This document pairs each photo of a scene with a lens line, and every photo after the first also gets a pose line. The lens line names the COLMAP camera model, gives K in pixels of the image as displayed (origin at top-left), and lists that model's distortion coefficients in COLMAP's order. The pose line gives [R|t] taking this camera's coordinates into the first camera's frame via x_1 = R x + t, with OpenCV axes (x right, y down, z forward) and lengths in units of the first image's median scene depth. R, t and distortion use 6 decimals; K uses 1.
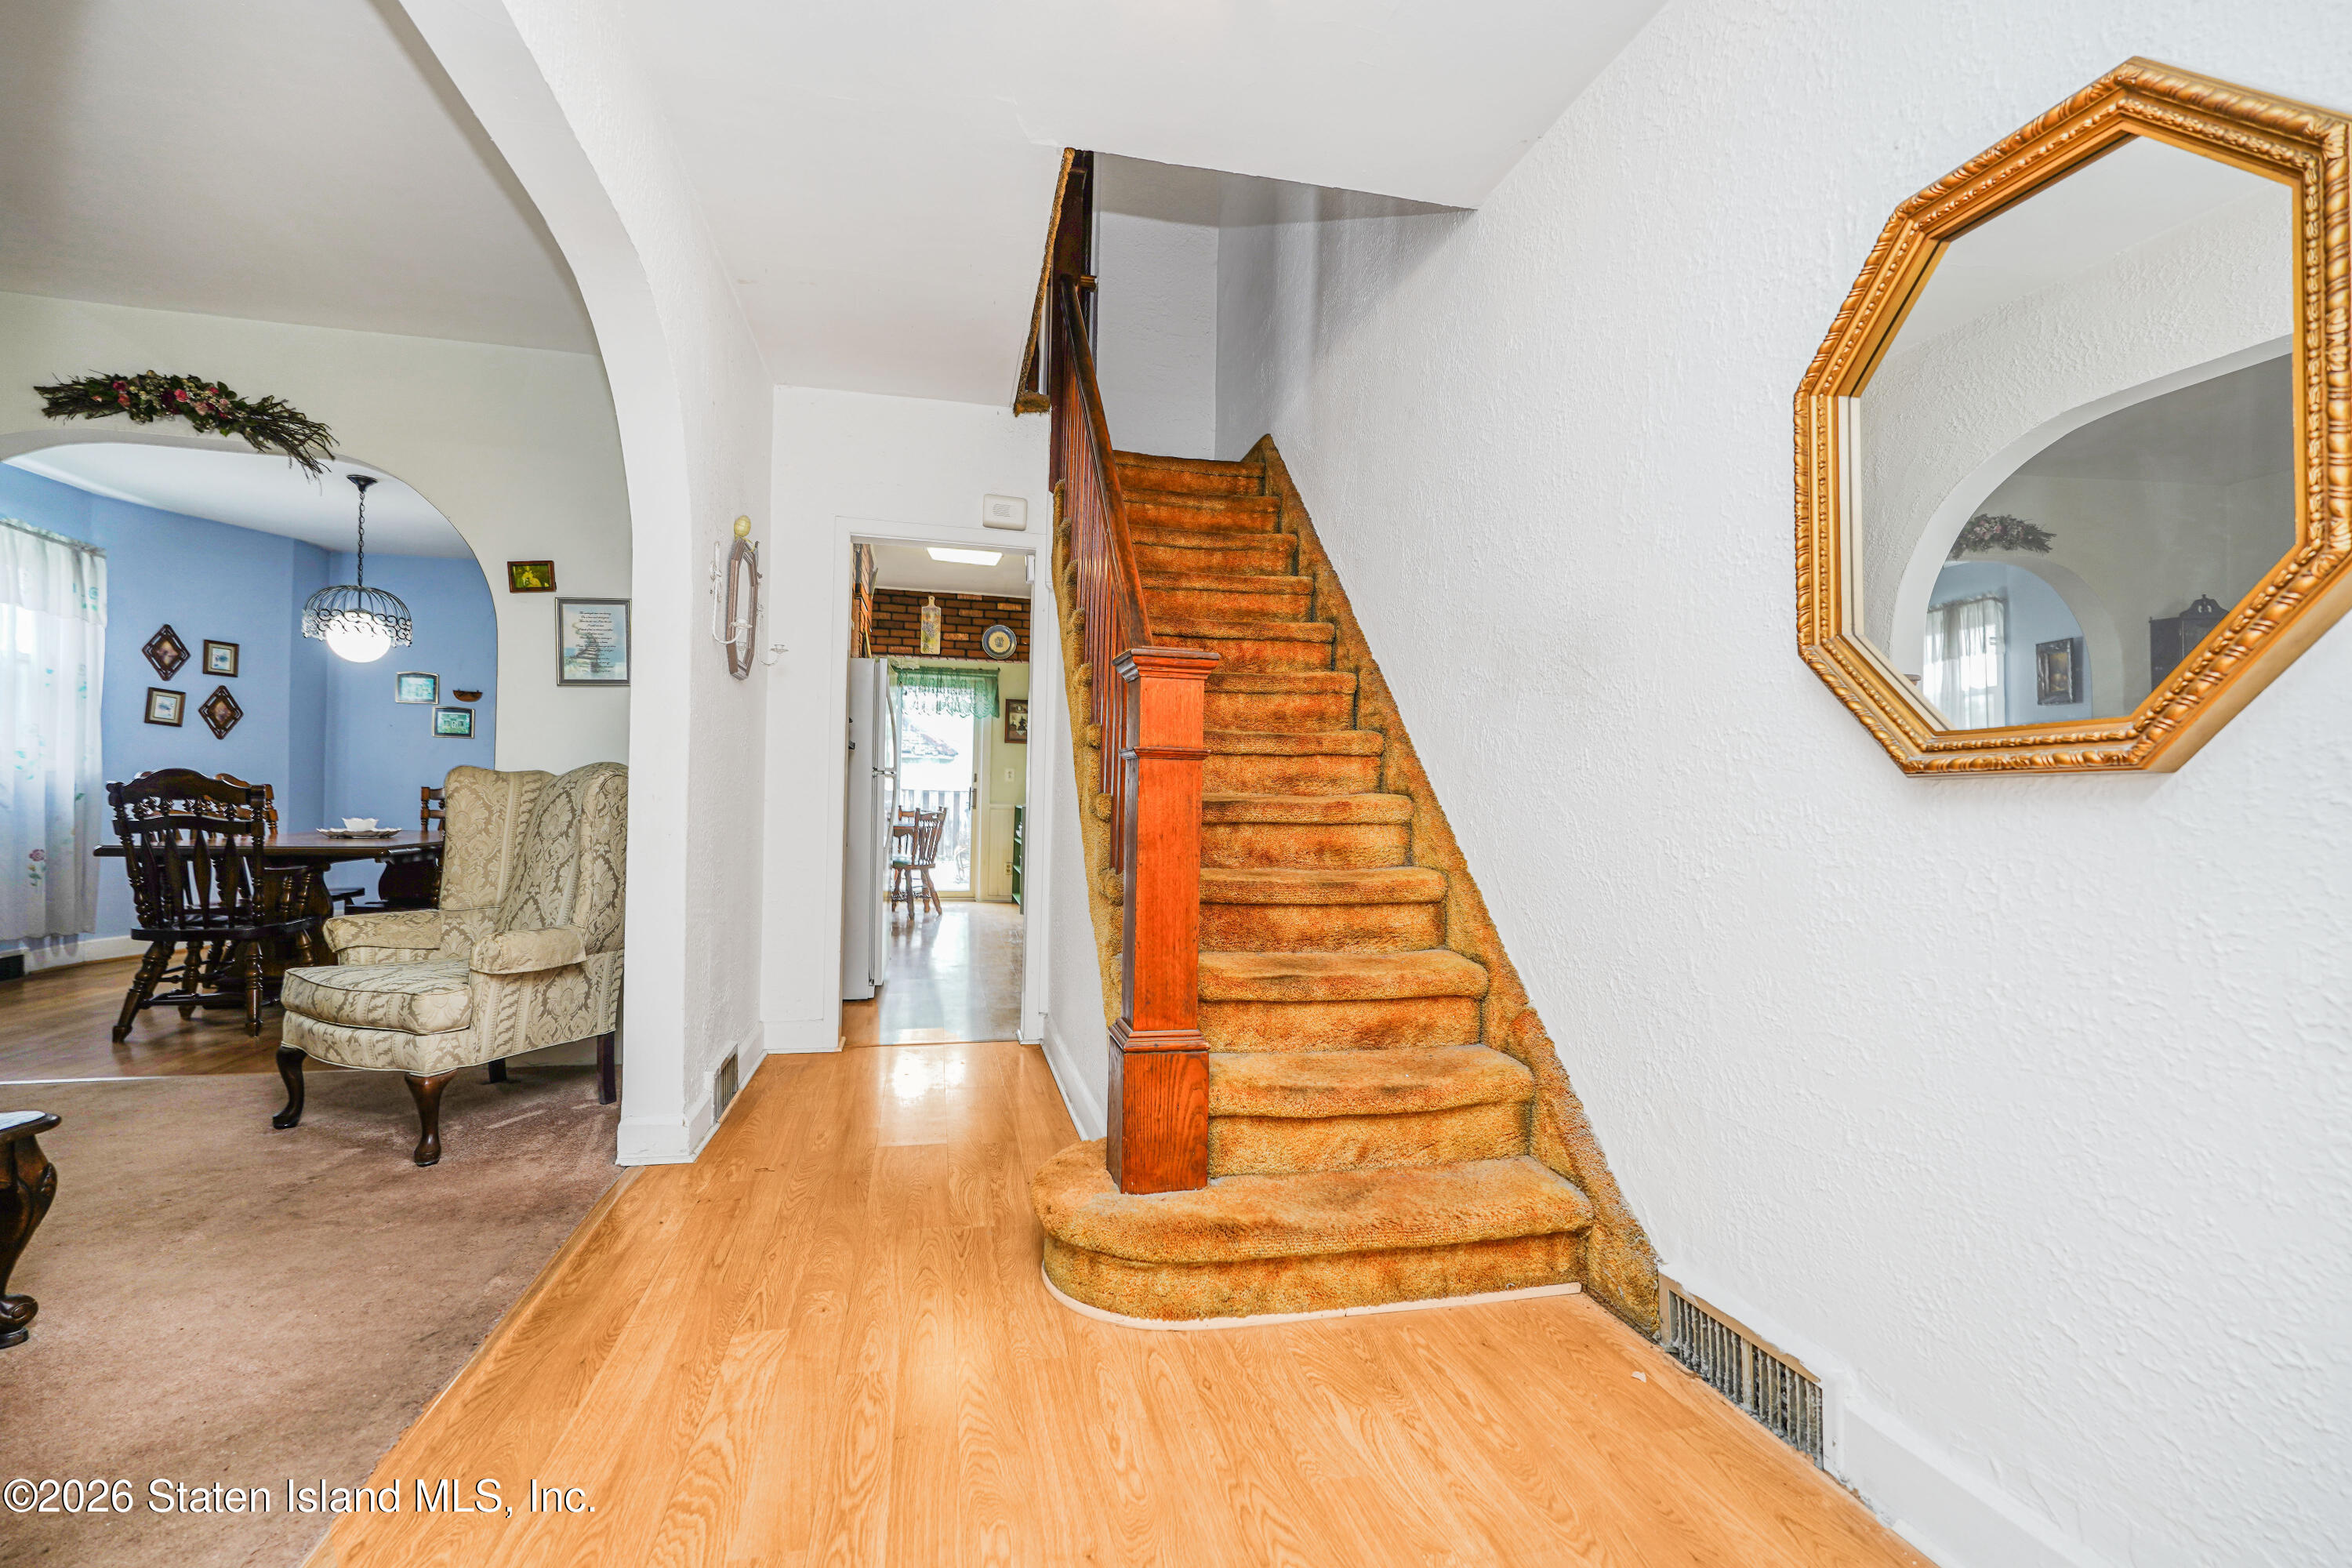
lens RADIAL K [[1037.8, 0, 1180.0], [0, 1037.8, 784.9], [0, 0, 1]] dist [-0.012609, 0.006465]
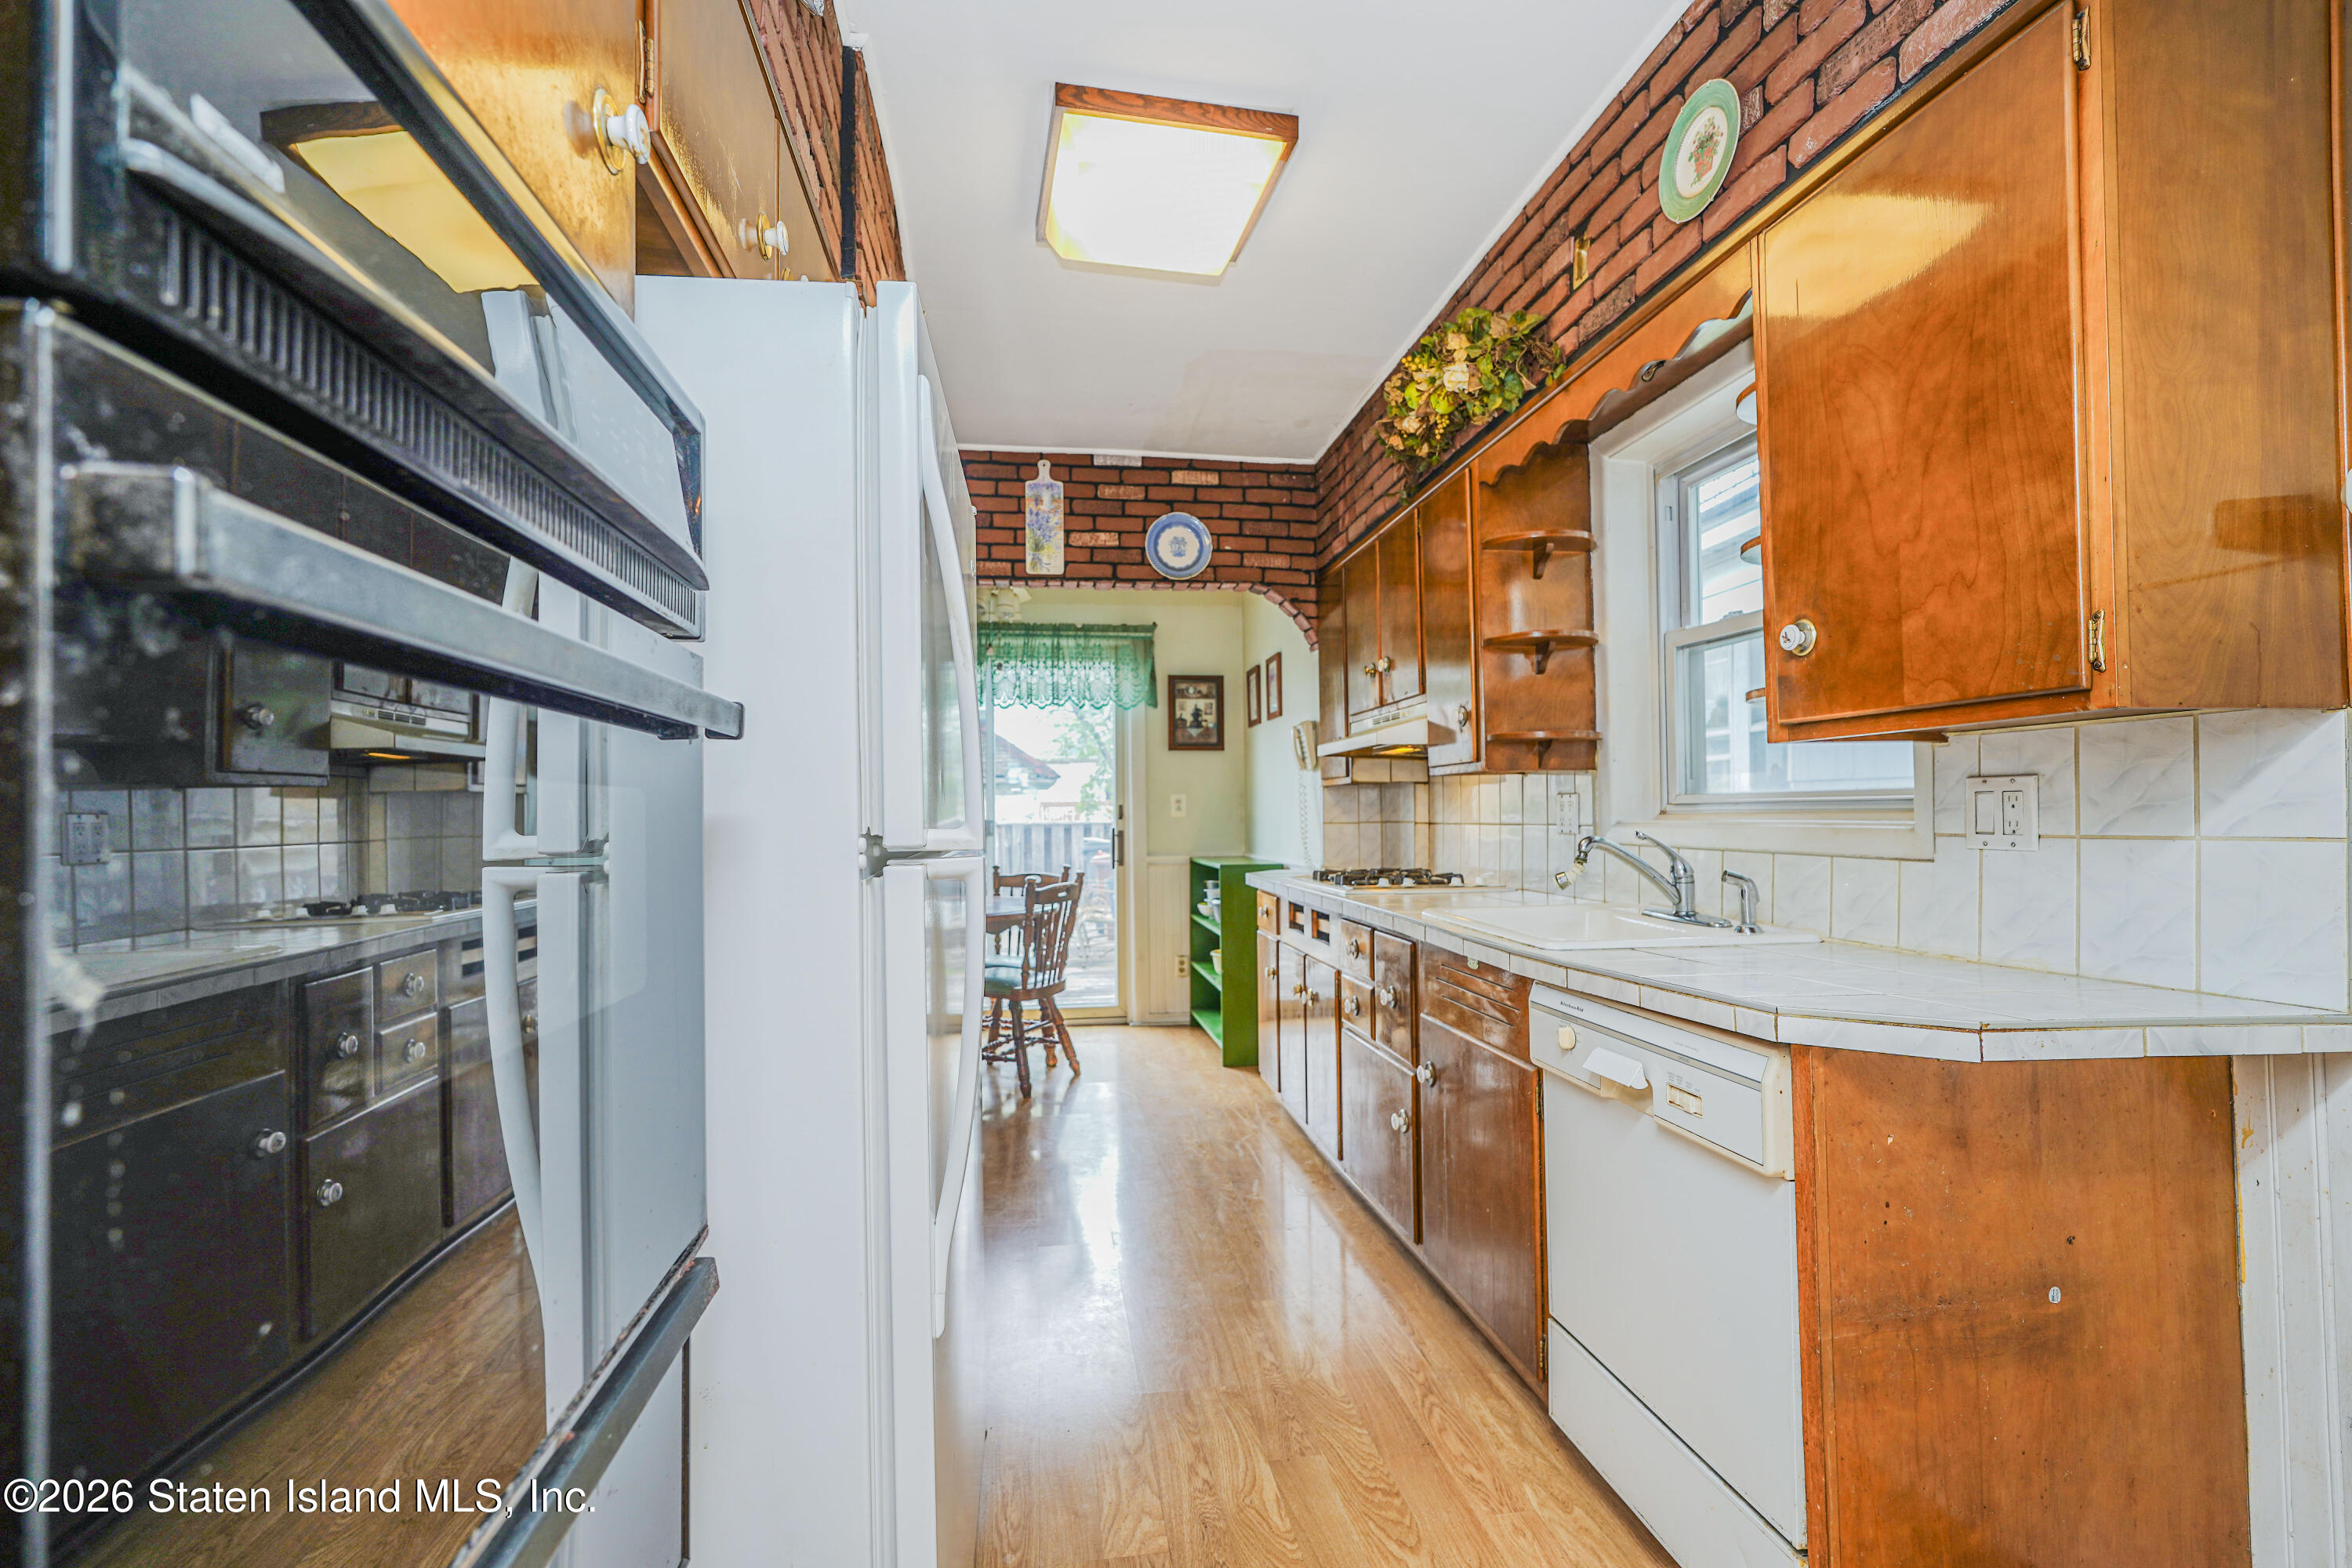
lens RADIAL K [[1037.8, 0, 1167.7], [0, 1037.8, 783.1], [0, 0, 1]] dist [-0.012609, 0.006465]
pose [[0.994667, -0.038707, -0.095604, -0.134161], [0.036832, 0.999095, -0.021296, -0.011823], [0.096342, 0.017661, 0.995192, 0.493779]]
